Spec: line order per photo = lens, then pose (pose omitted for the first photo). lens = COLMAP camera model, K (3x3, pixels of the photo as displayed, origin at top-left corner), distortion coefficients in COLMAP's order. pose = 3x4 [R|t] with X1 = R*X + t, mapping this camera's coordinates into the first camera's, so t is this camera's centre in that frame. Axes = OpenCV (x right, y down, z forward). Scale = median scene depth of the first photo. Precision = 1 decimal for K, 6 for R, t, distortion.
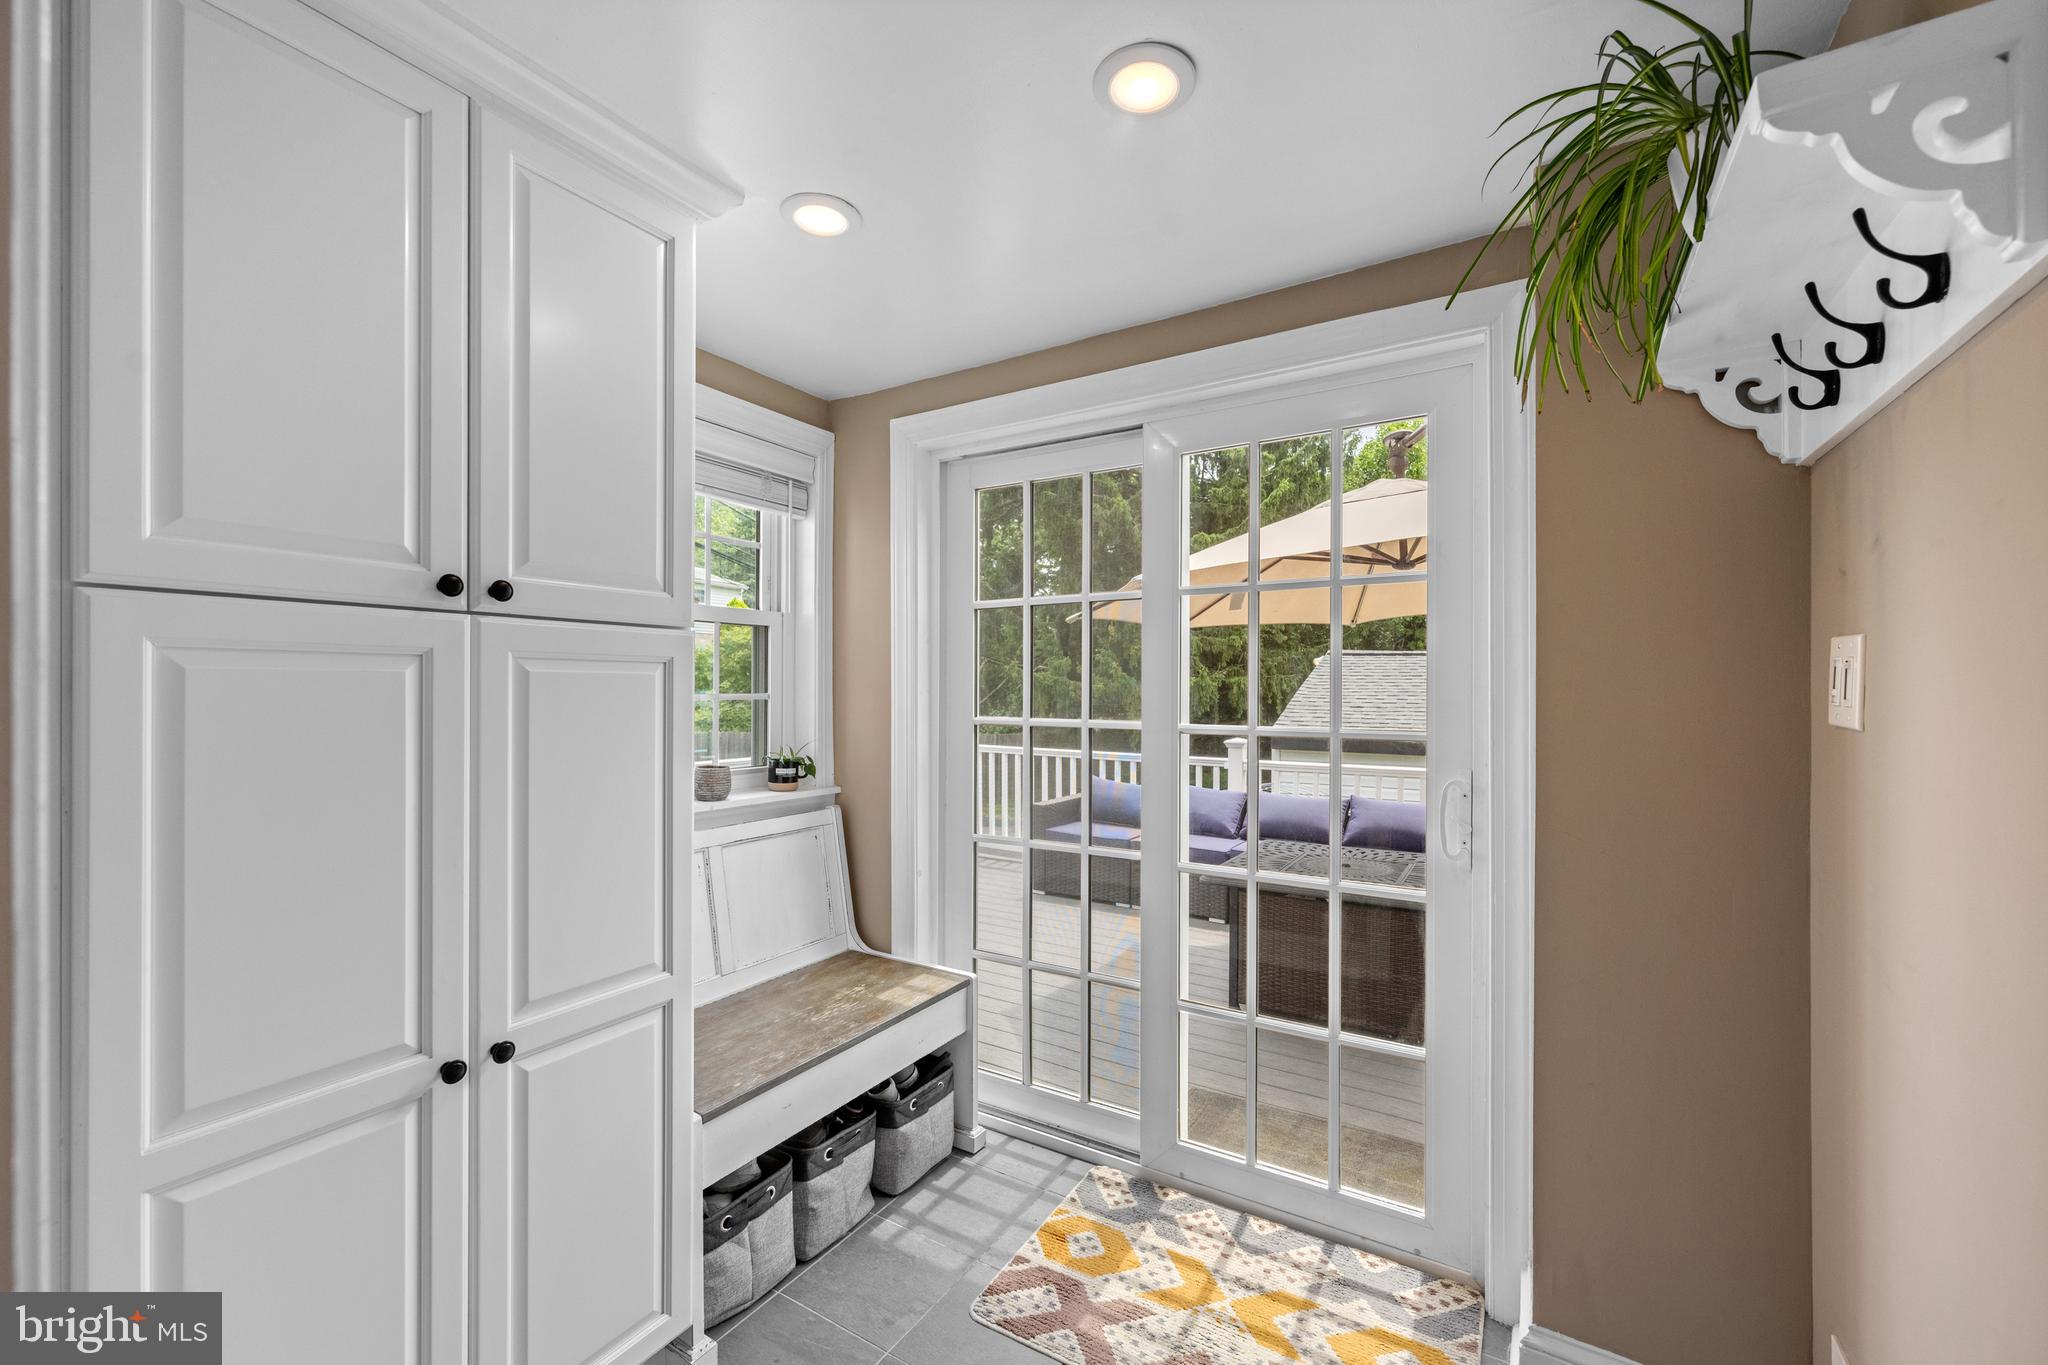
lens RADIAL K [[833.3, 0, 1026.3], [0, 833.3, 692.0], [0, 0, 1]] dist [0.000232, -0.000088]
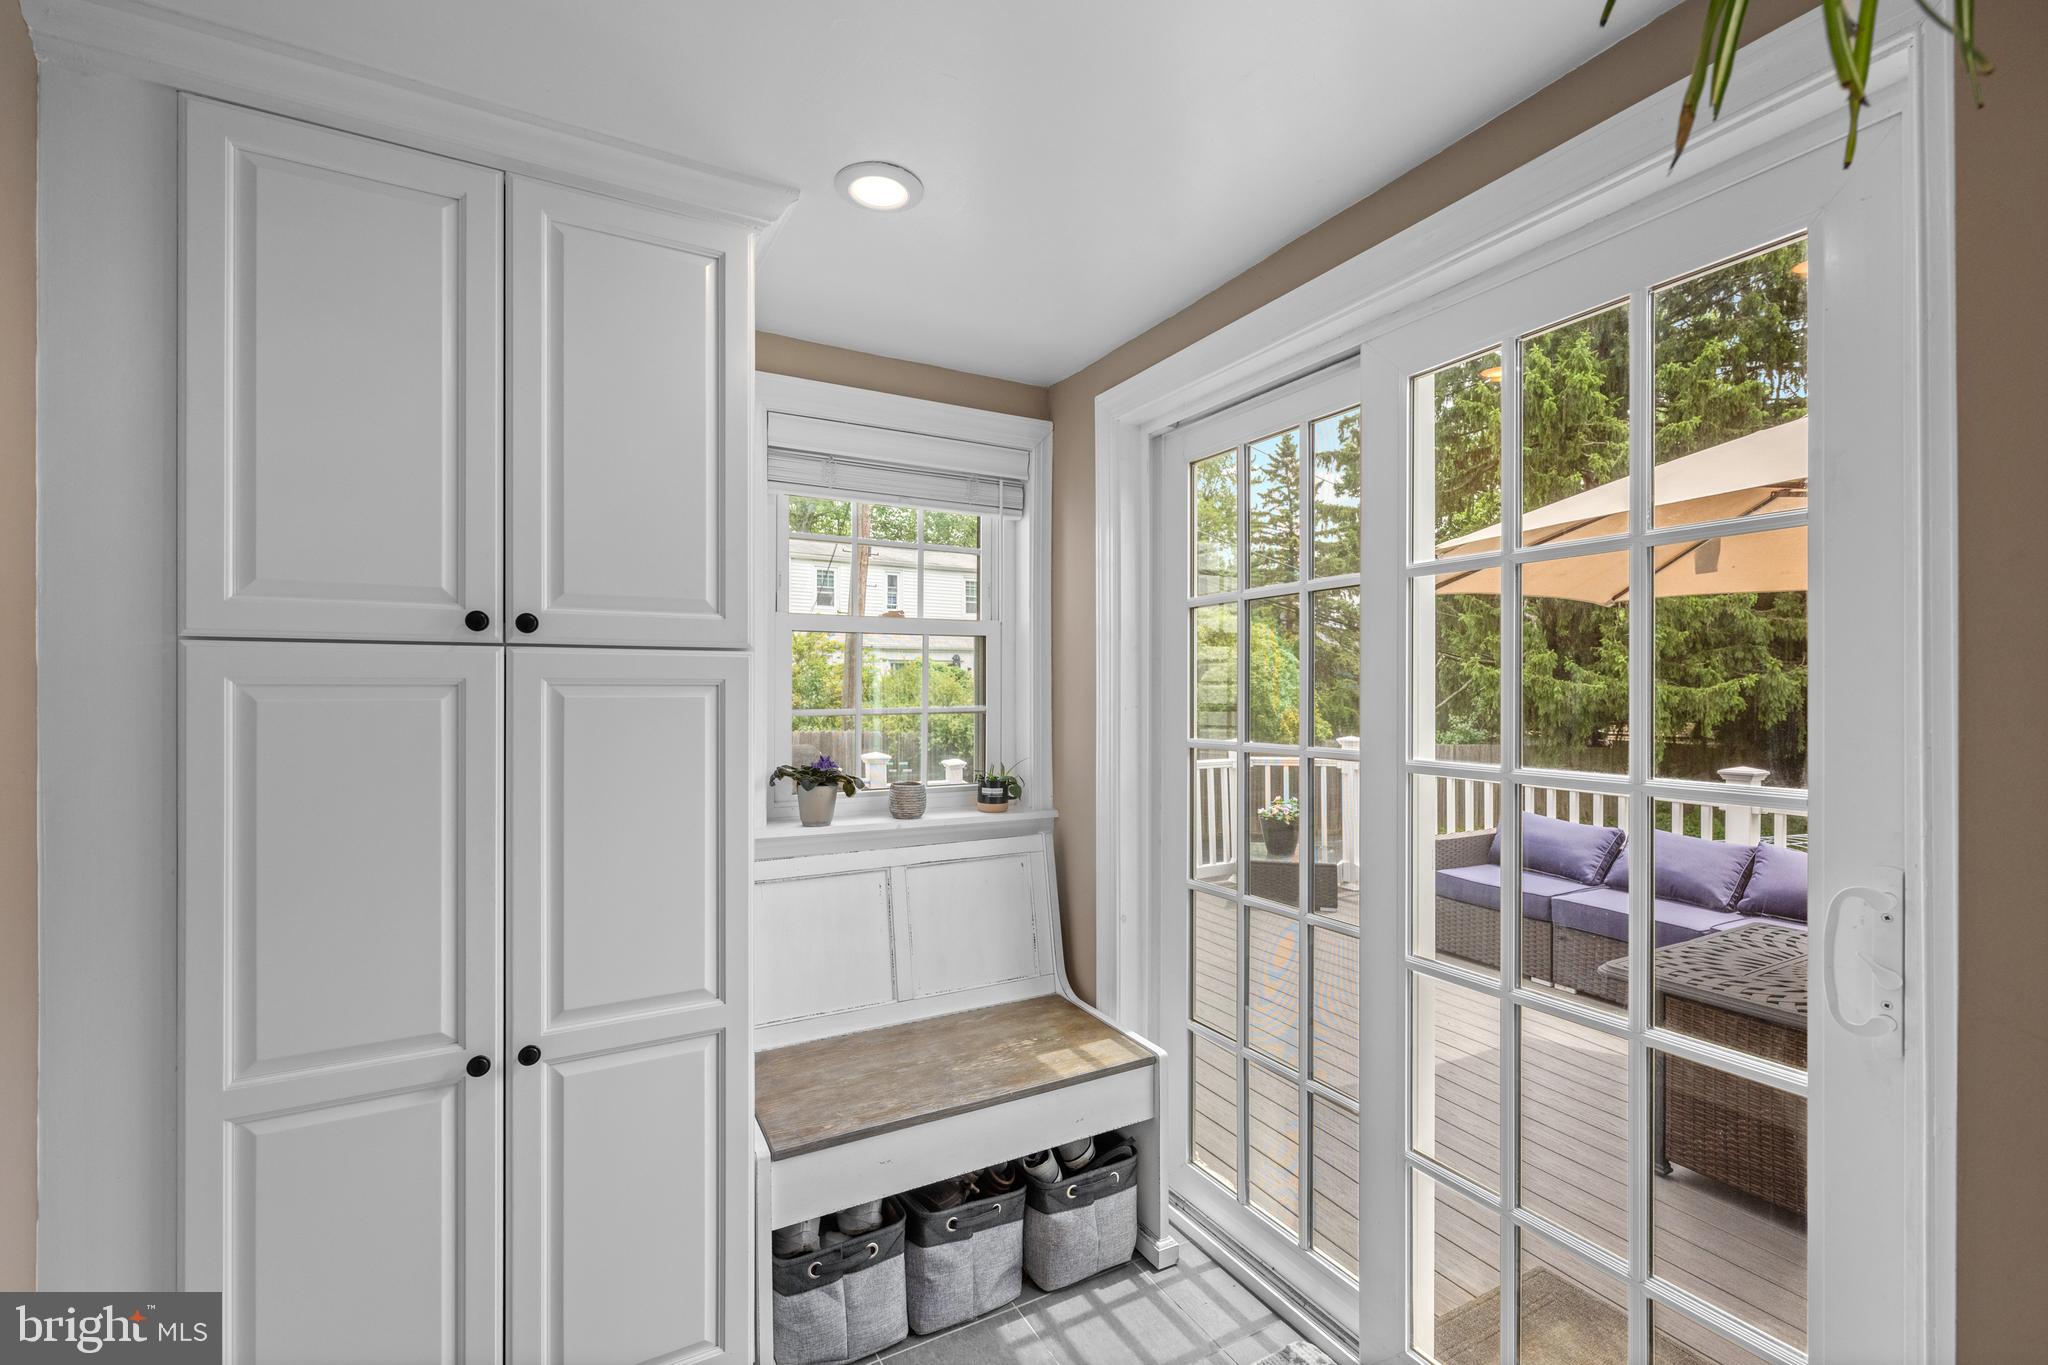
lens RADIAL K [[875.4, 0, 1028.9], [0, 875.4, 689.0], [0, 0, 1]] dist [0.000006, 0.000189]
pose [[0.867728, -0.001741, -0.497036, 0.279584], [-0.000076, 0.999993, -0.003636, -0.018861], [0.497039, 0.003193, 0.867722, 0.198131]]
